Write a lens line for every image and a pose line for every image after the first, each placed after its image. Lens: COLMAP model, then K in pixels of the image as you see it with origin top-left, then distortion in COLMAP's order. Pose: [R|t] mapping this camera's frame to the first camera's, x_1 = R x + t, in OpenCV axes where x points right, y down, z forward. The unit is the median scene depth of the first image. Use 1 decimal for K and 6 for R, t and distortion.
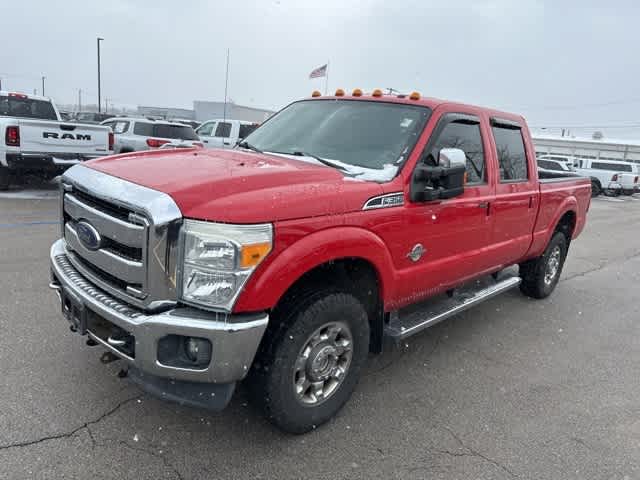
lens RADIAL K [[447.4, 0, 322.3], [0, 447.4, 240.3], [0, 0, 1]] dist [0.038784, -0.031181]
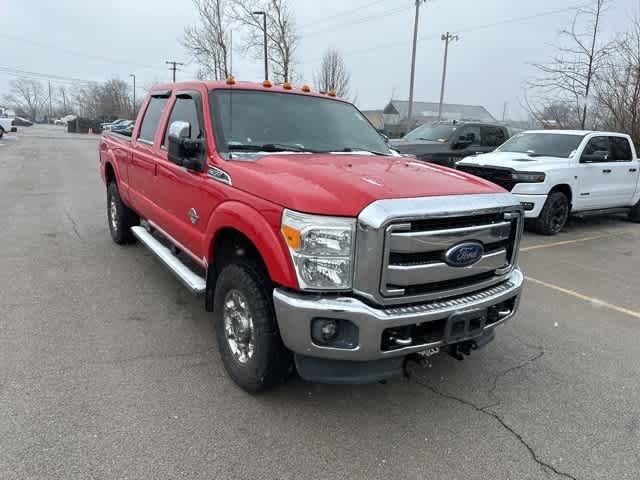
lens RADIAL K [[447.4, 0, 313.9], [0, 447.4, 239.6], [0, 0, 1]] dist [0.038784, -0.031181]
pose [[0.216943, -0.315999, 0.923624, -1.295578], [0.203414, 0.940021, 0.273831, -0.333121], [-0.954756, 0.128473, 0.268210, 0.874157]]
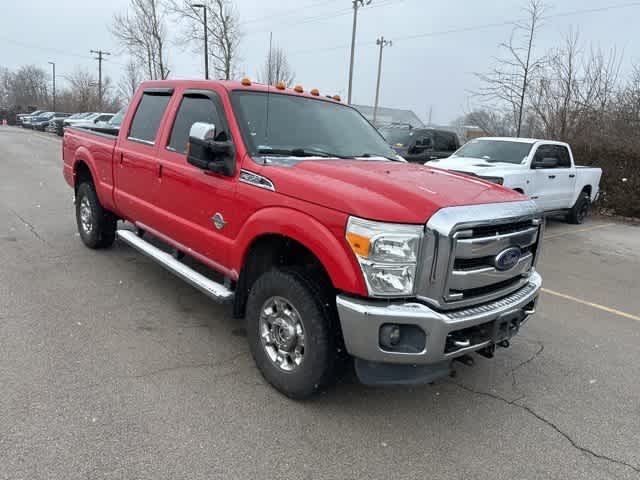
lens RADIAL K [[447.4, 0, 313.8], [0, 447.4, 245.6], [0, 0, 1]] dist [0.038784, -0.031181]
pose [[0.078031, -0.330113, 0.940711, -1.329734], [0.167323, 0.934540, 0.314068, -0.391188], [-0.982809, 0.132895, 0.128159, 1.102164]]
